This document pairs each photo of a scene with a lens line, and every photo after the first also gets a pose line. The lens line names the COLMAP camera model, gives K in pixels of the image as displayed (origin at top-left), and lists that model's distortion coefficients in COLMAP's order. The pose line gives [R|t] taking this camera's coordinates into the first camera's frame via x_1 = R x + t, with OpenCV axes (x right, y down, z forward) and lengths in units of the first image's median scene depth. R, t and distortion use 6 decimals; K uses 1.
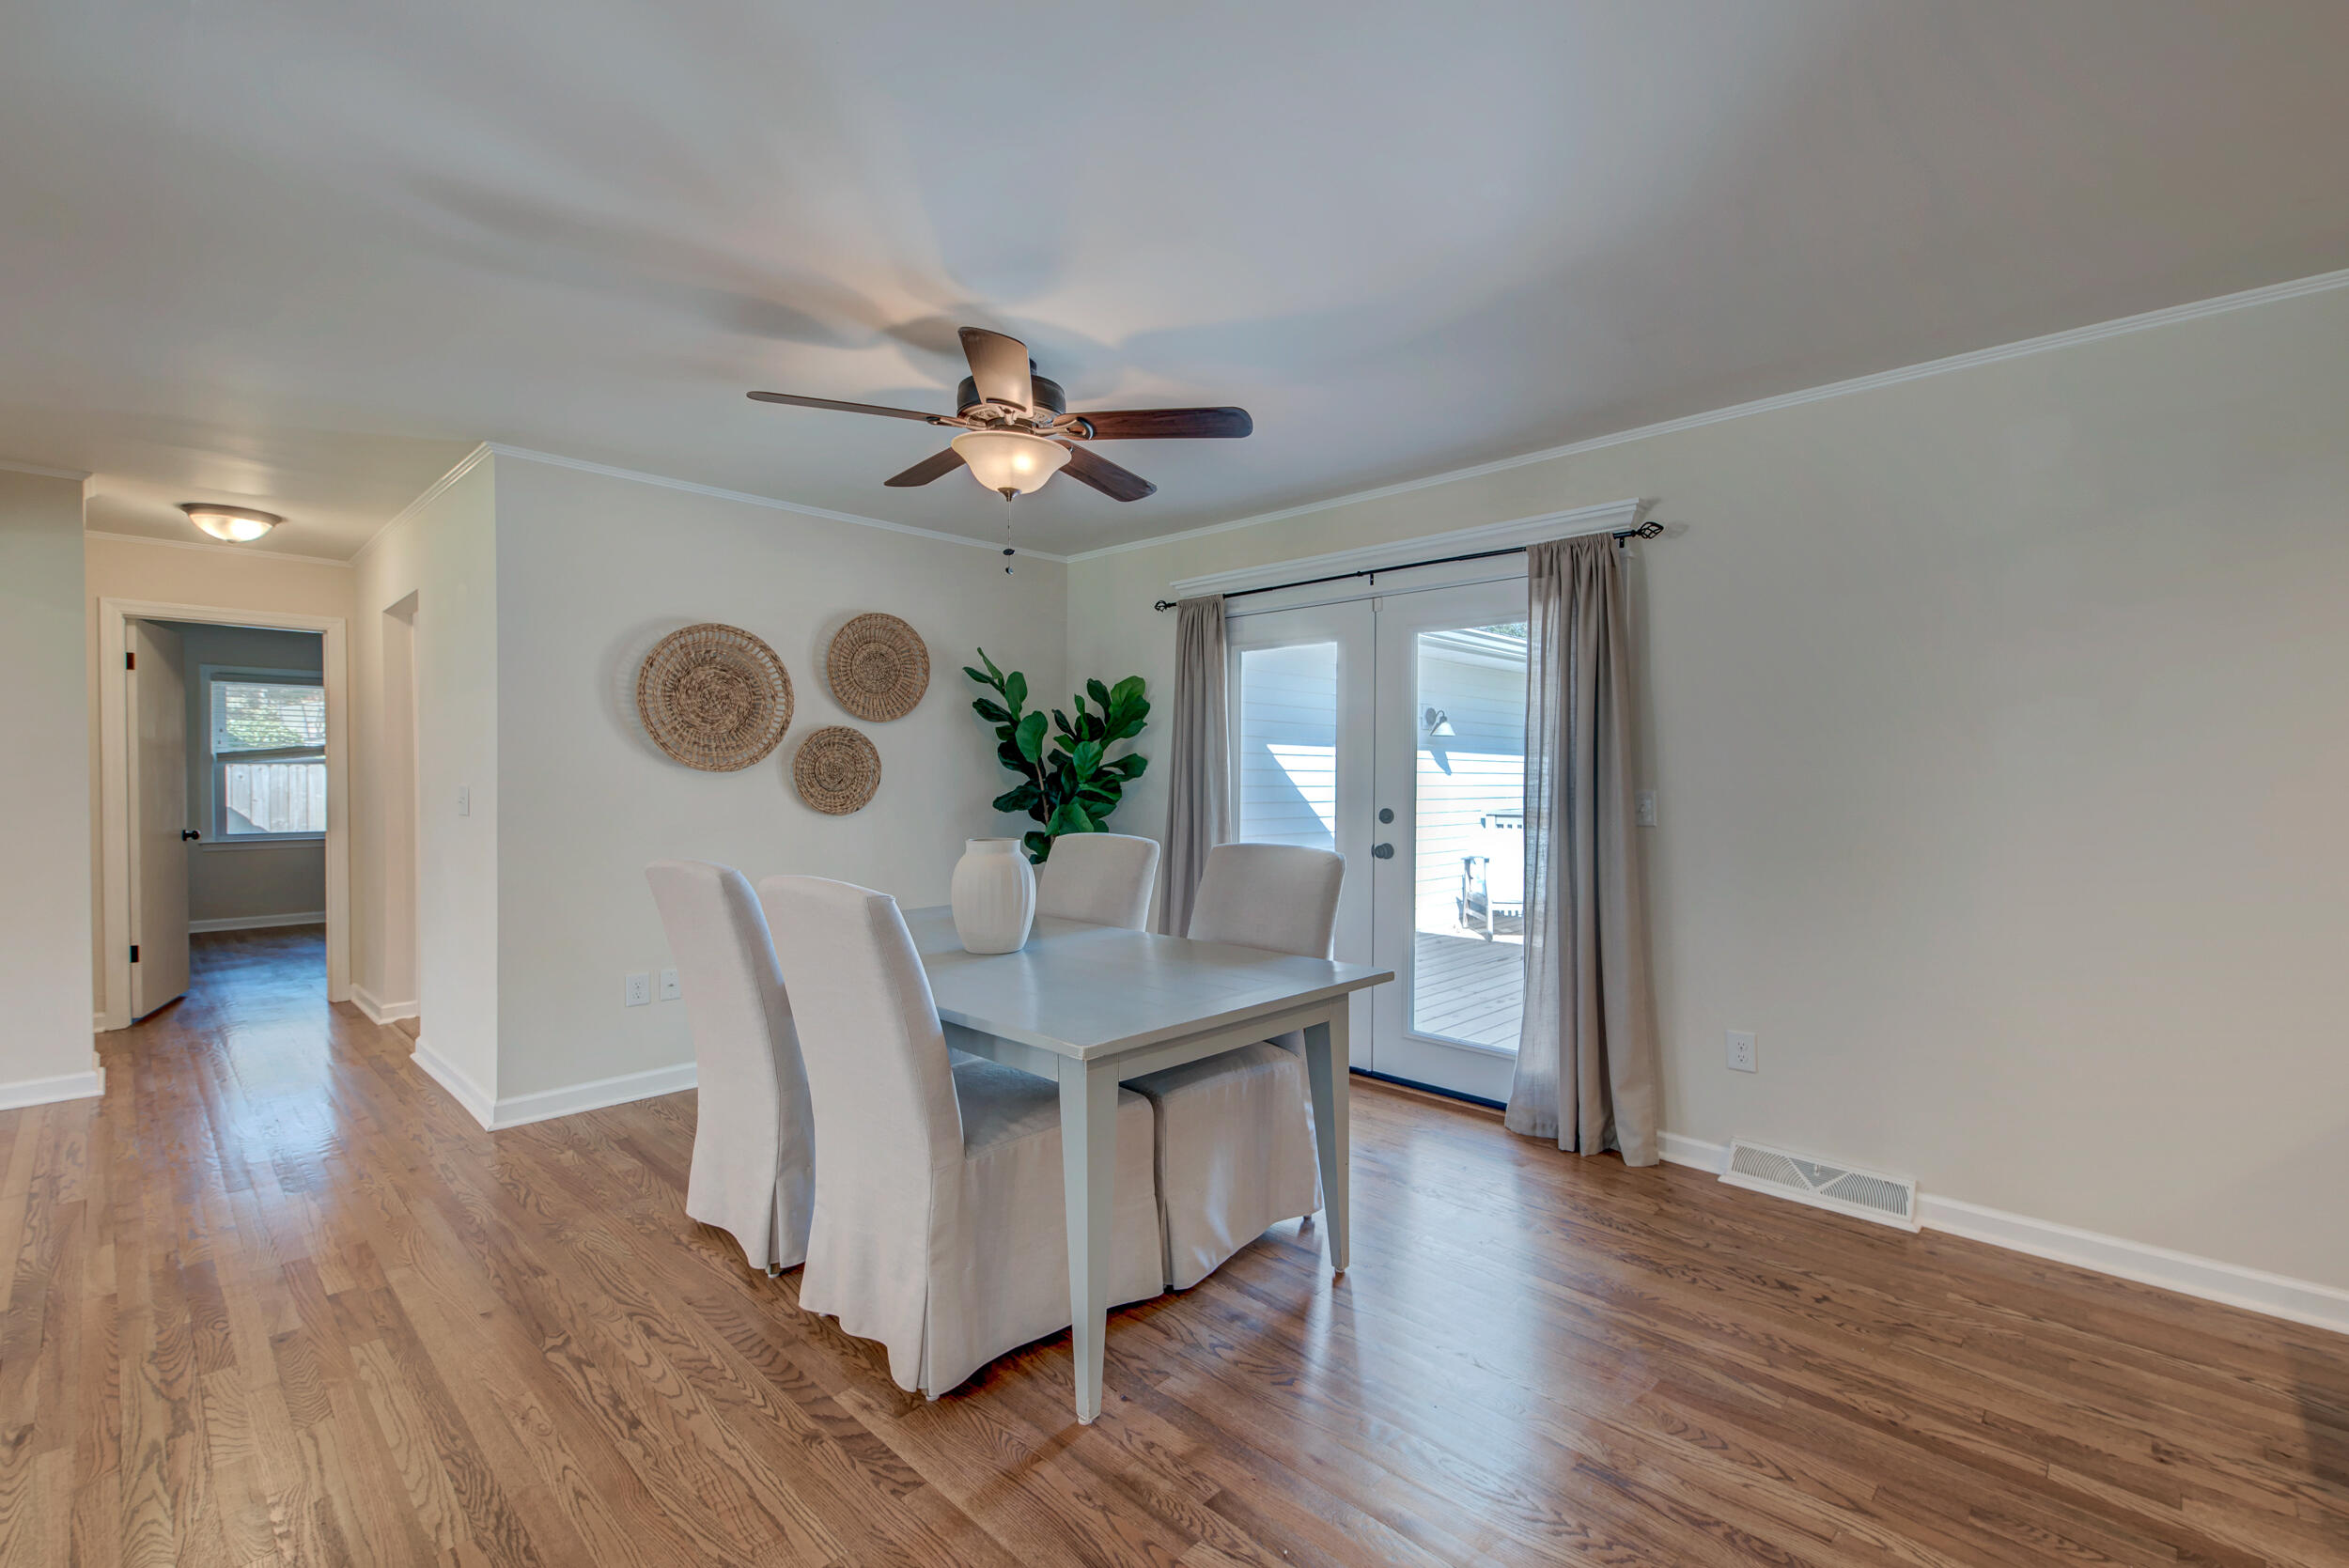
lens RADIAL K [[988.6, 0, 1192.5], [0, 988.6, 785.9], [0, 0, 1]] dist [0.002226, -0.000070]
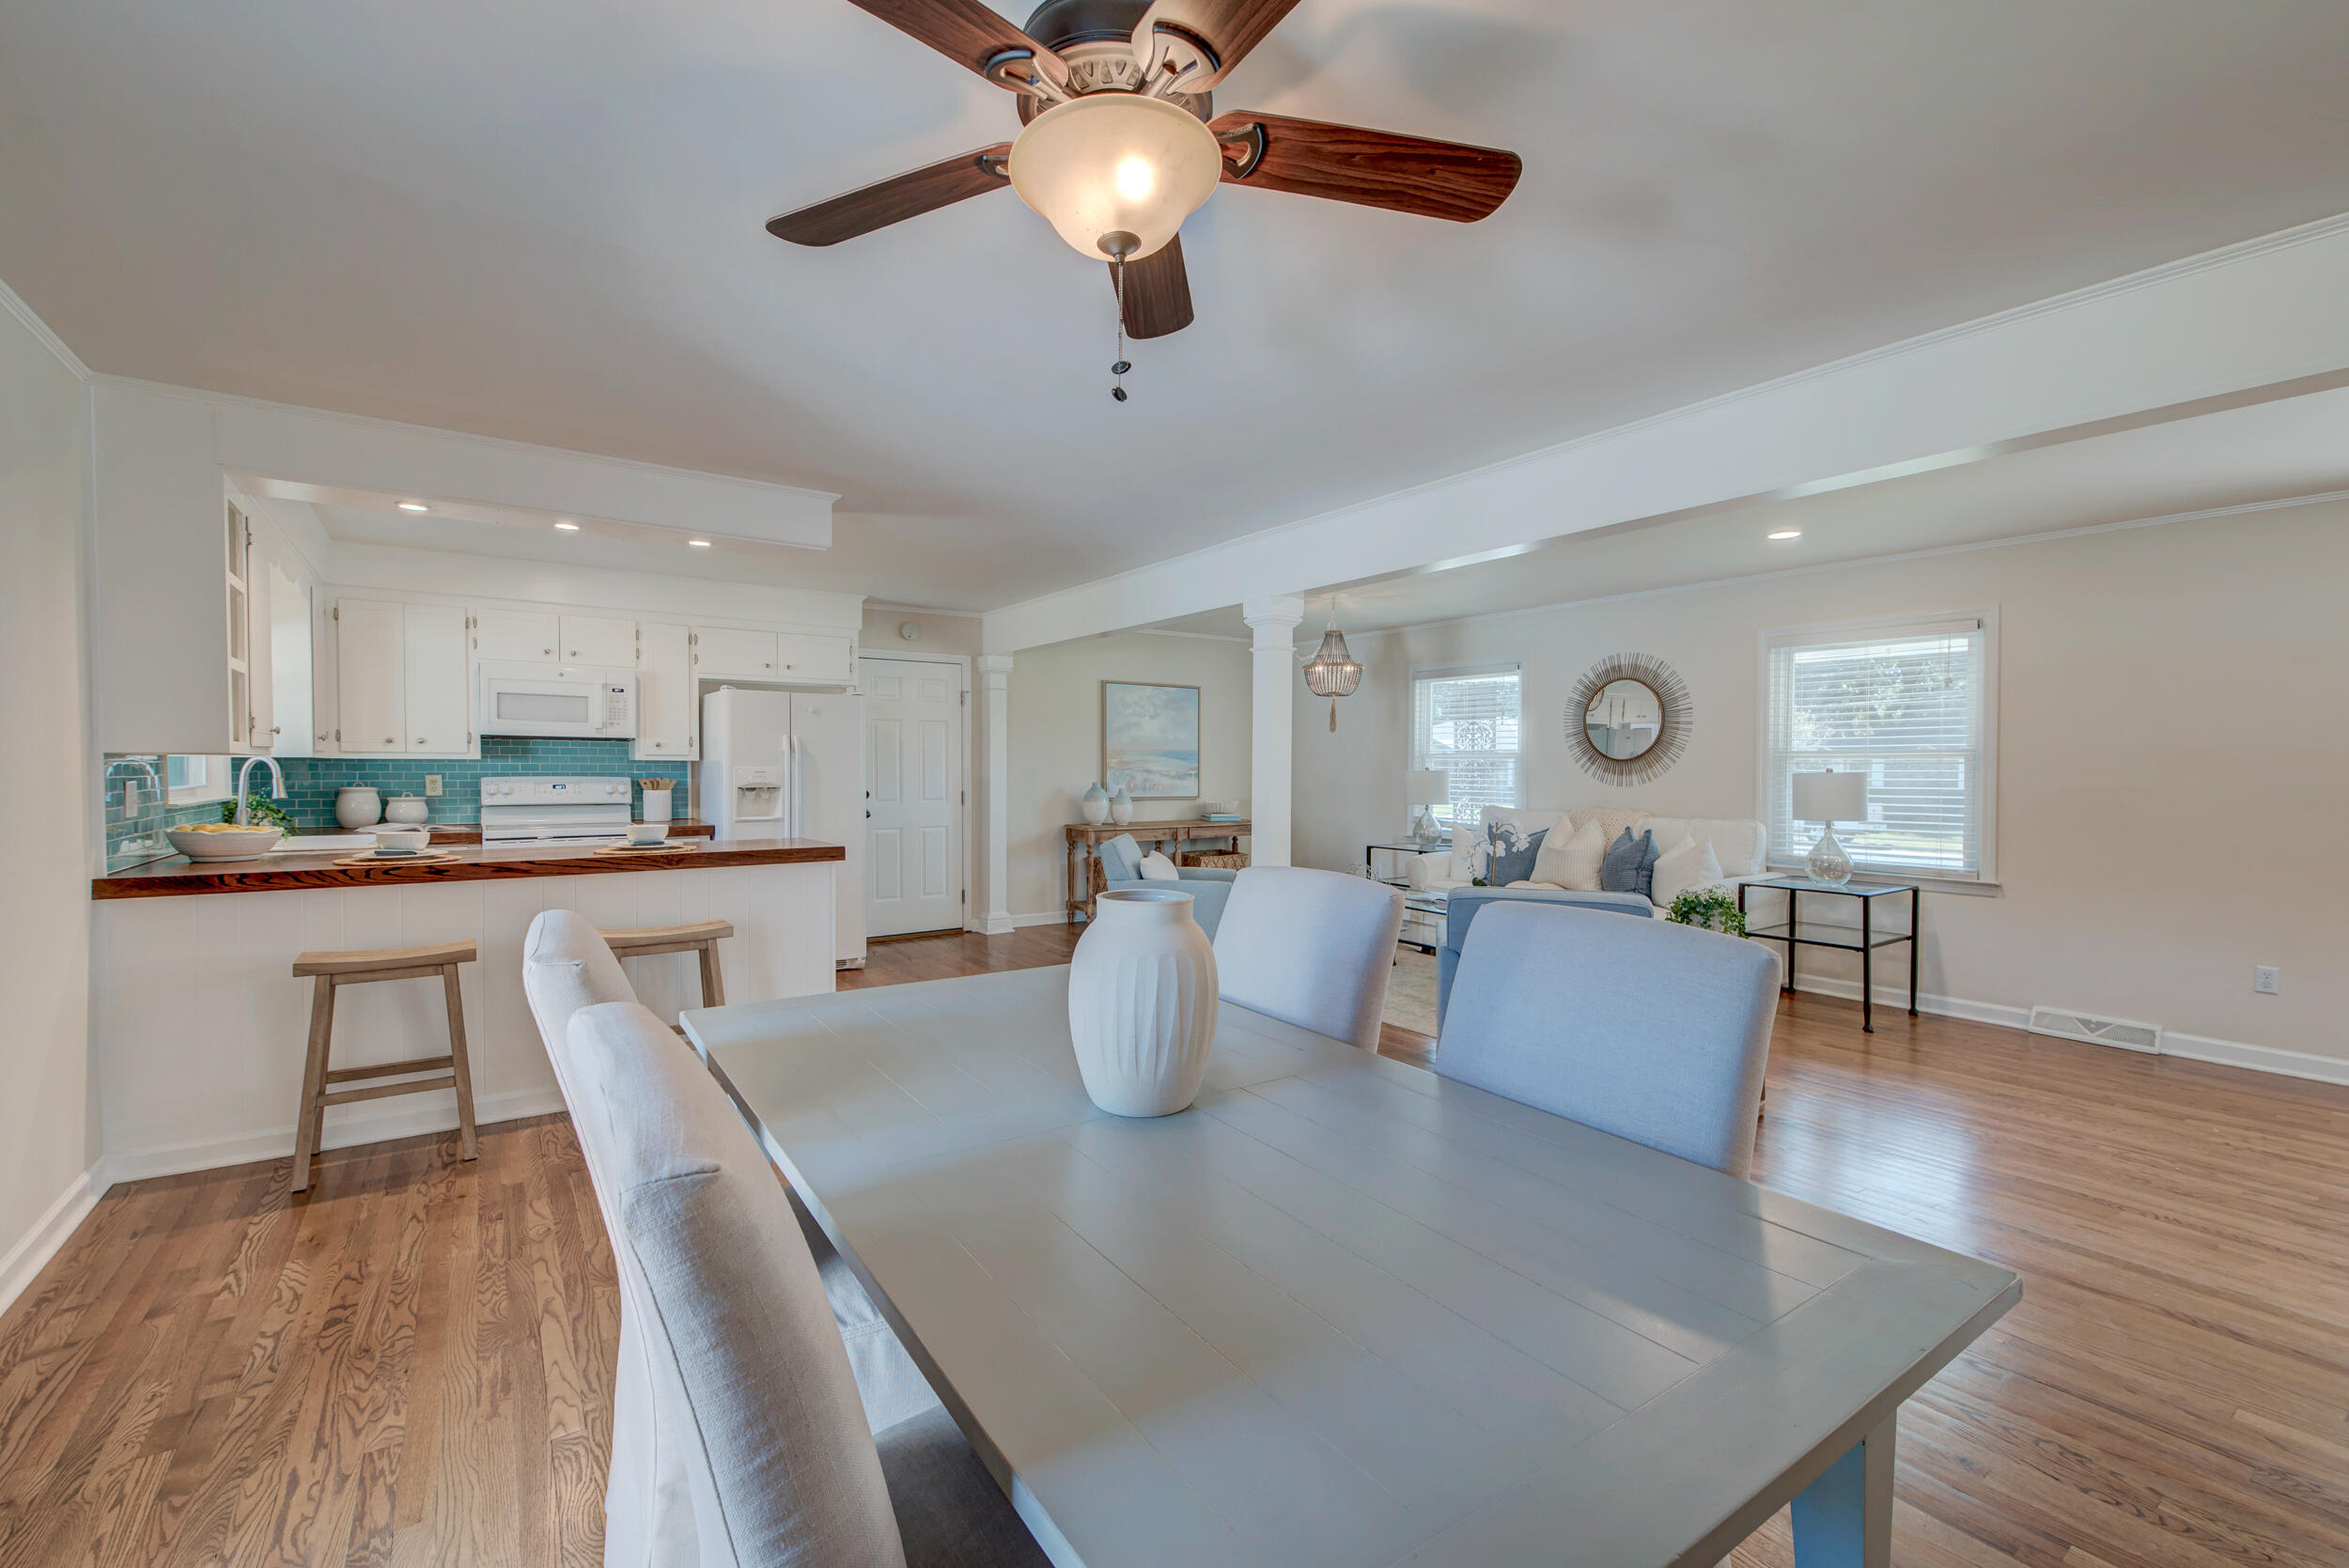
lens RADIAL K [[980.9, 0, 1170.1], [0, 980.9, 777.8], [0, 0, 1]] dist [0.002726, 0.000235]
pose [[-0.974522, -0.014394, 0.223828, -0.184701], [-0.006831, 0.999380, 0.034530, -0.020920], [-0.224187, 0.032121, -0.974017, 0.880341]]
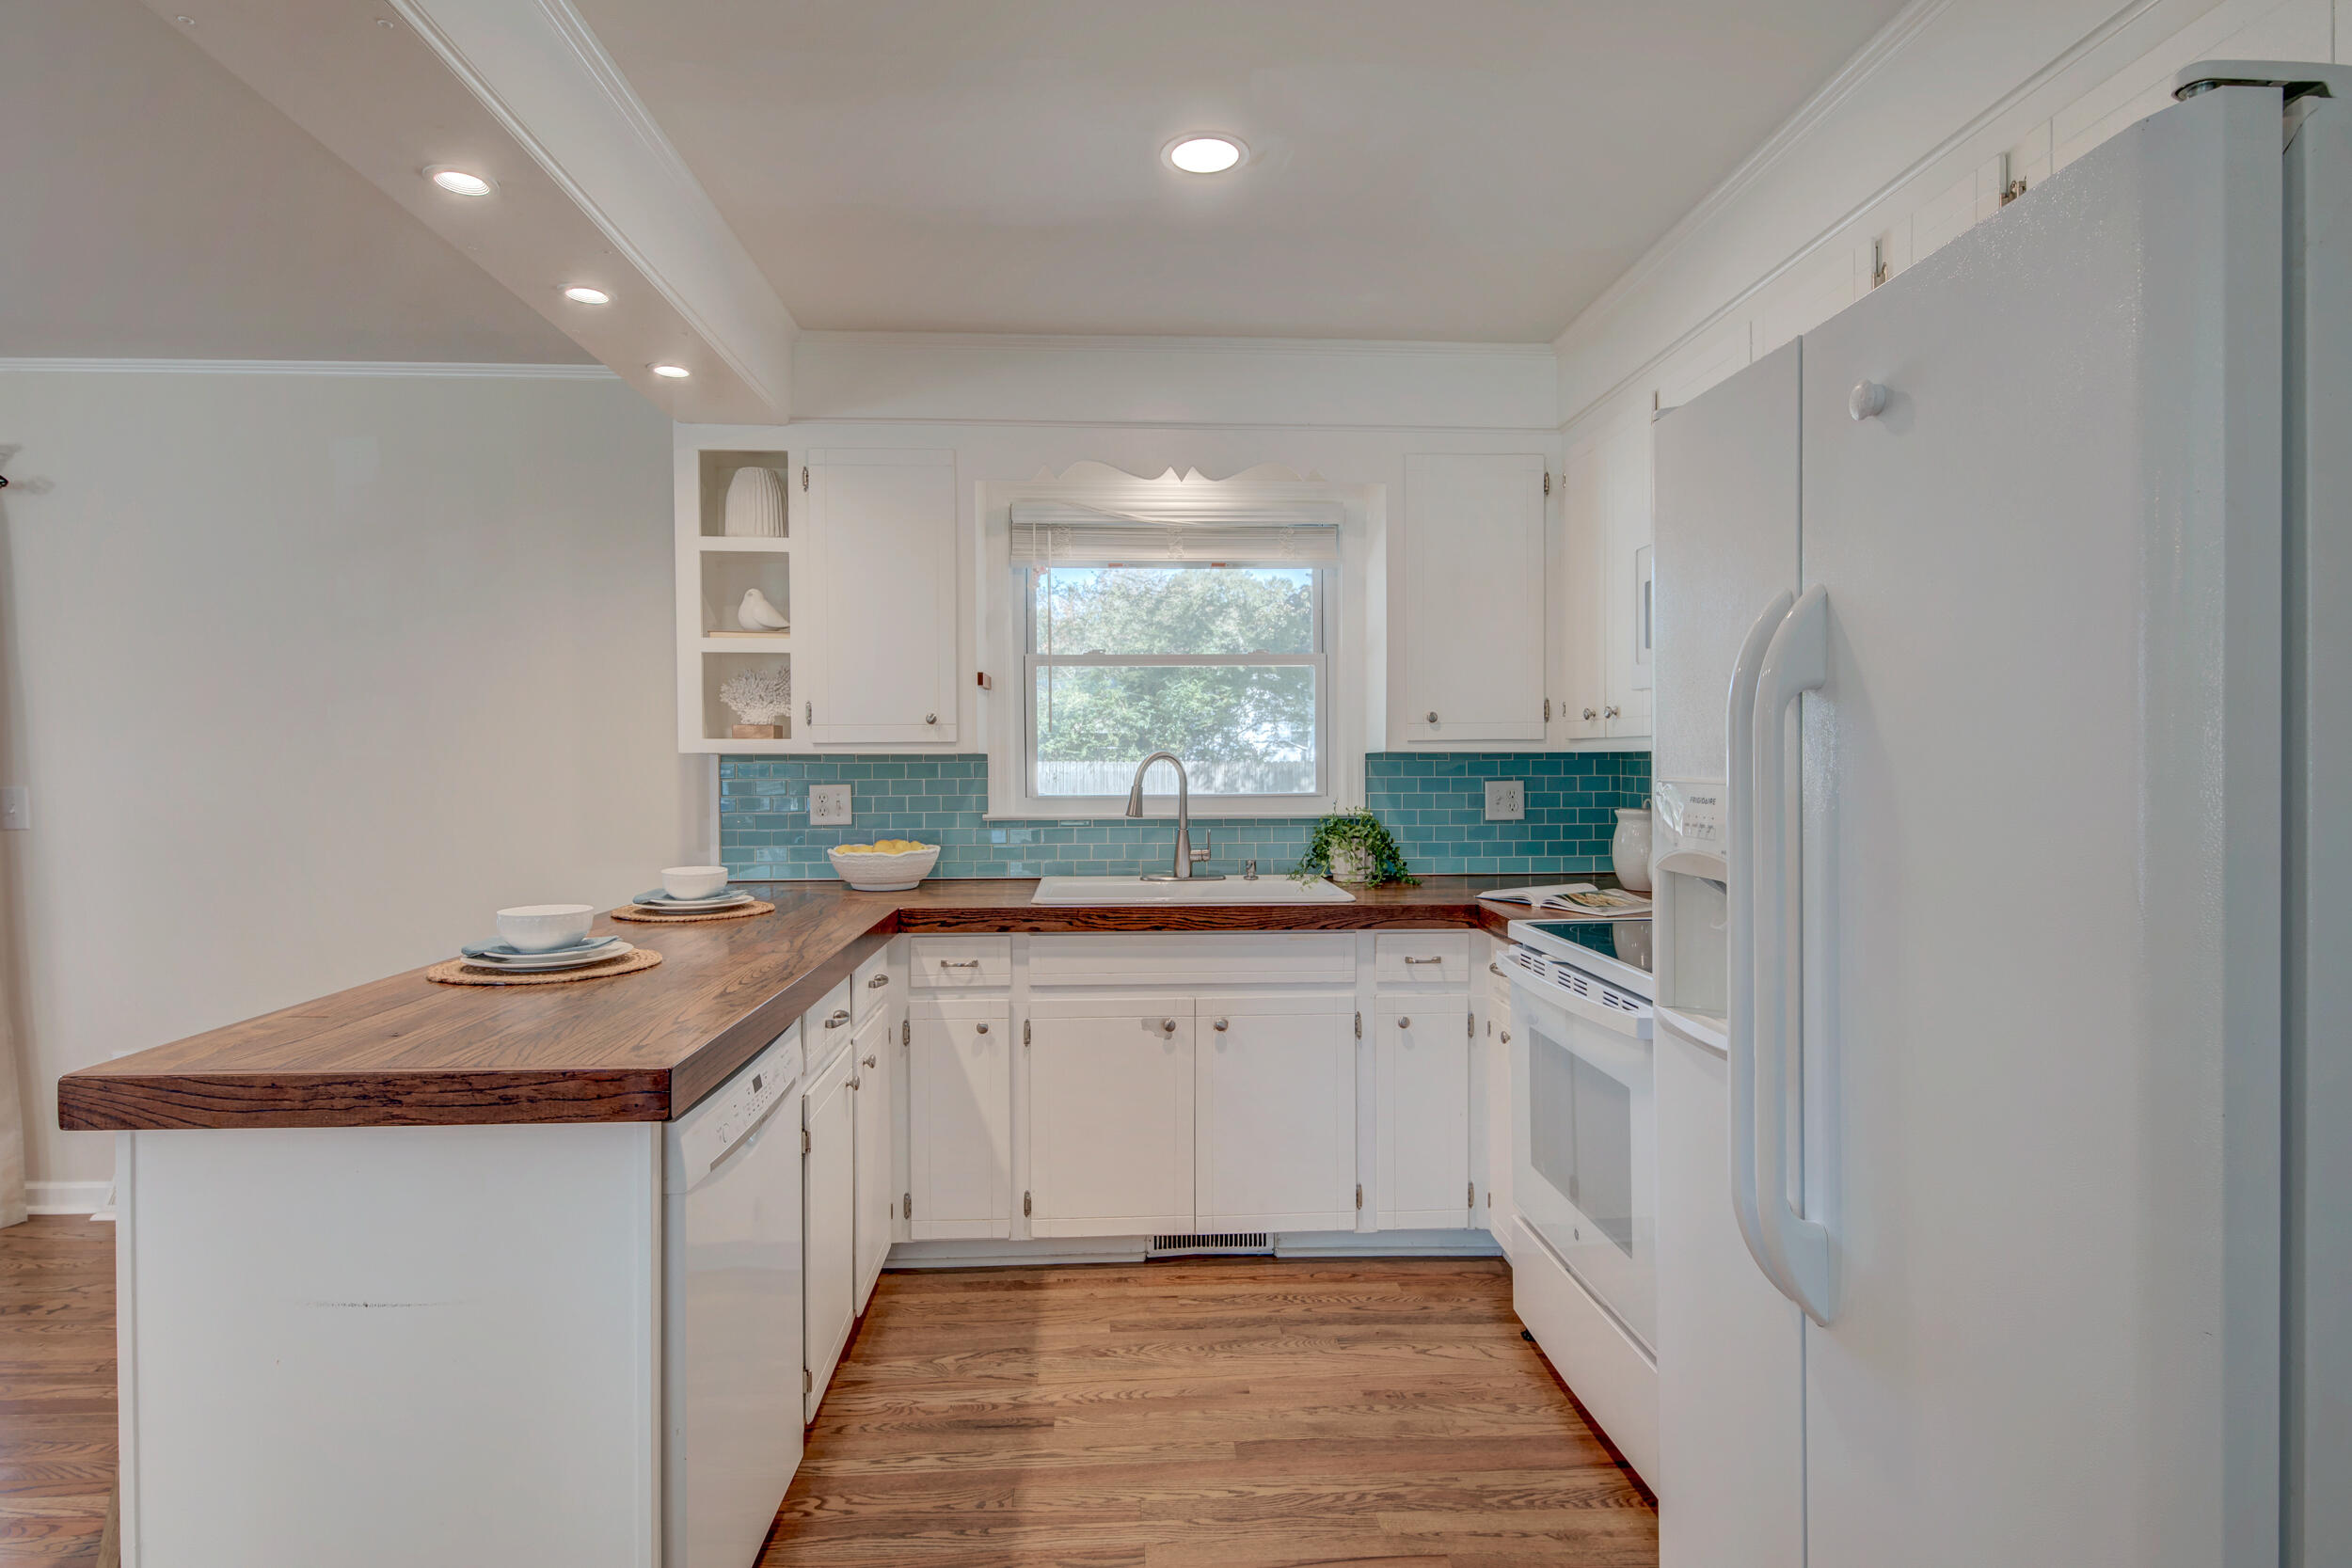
lens RADIAL K [[1275.5, 0, 1160.6], [0, 1275.5, 777.9], [0, 0, 1]] dist [-0.000510, -0.000861]
pose [[0.718243, -0.019837, 0.695509, 0.287528], [0.021292, 0.999752, 0.006527, 0.007368], [-0.695466, 0.010121, 0.718487, -0.336703]]
